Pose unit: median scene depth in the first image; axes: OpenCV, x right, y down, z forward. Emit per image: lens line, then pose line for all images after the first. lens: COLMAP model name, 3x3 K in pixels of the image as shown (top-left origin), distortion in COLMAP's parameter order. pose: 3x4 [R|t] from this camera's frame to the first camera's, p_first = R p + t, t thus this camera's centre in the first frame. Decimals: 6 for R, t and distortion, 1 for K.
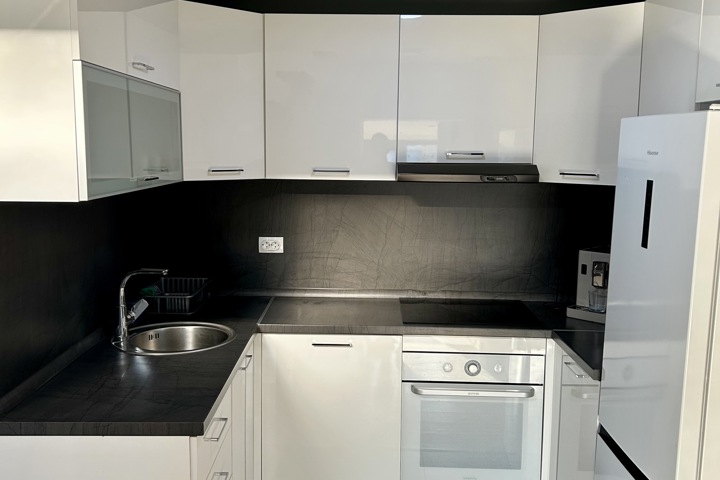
lens RADIAL K [[716.6, 0, 360.0], [0, 716.6, 240.0], [0, 0, 1]] dist [0.102099, -0.012771]
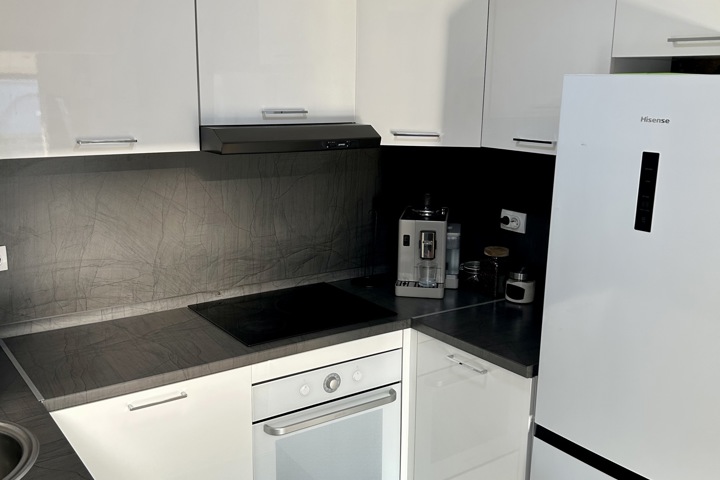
lens RADIAL K [[716.6, 0, 360.0], [0, 716.6, 240.0], [0, 0, 1]] dist [0.102099, -0.012771]
pose [[0.811013, -0.127438, 0.570979, -0.221206], [0.073597, 0.990457, 0.116526, -0.061601], [-0.580380, -0.052482, 0.812653, 0.292905]]
